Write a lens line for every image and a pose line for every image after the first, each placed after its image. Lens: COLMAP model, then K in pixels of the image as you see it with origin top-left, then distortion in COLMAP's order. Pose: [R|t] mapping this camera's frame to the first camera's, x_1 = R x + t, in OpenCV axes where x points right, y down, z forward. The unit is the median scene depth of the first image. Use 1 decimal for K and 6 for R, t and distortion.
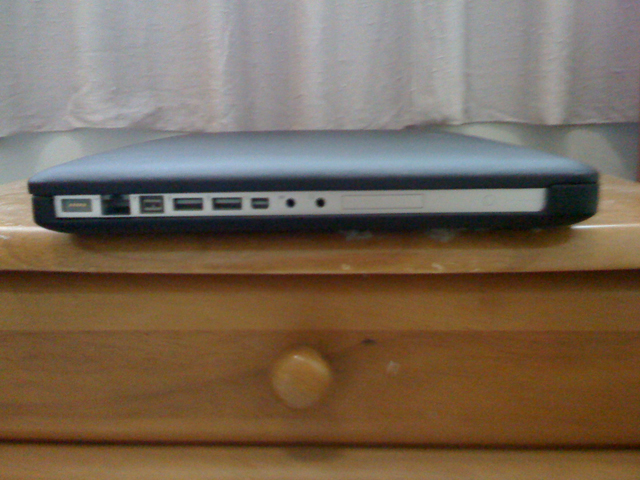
lens RADIAL K [[707.5, 0, 321.3], [0, 707.5, 254.2], [0, 0, 1]] dist [0.133680, -0.449987]
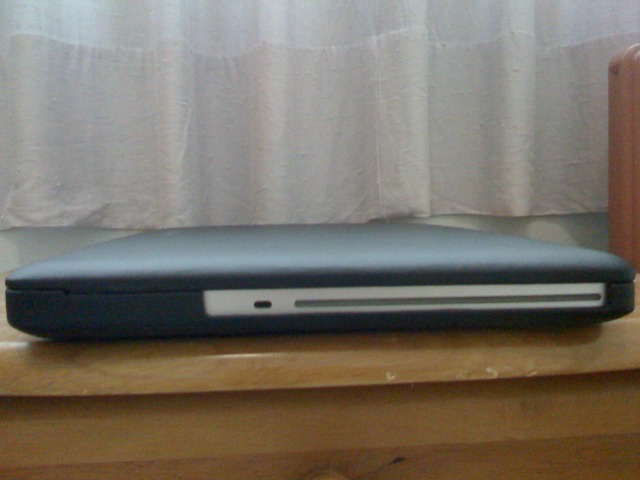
lens RADIAL K [[707.5, 0, 321.3], [0, 707.5, 254.2], [0, 0, 1]] dist [0.133680, -0.449987]
pose [[0.991275, -0.021142, 0.130105, -0.076889], [0.038484, 0.990467, -0.132263, -0.008208], [-0.126068, 0.136116, 0.982639, 0.066524]]
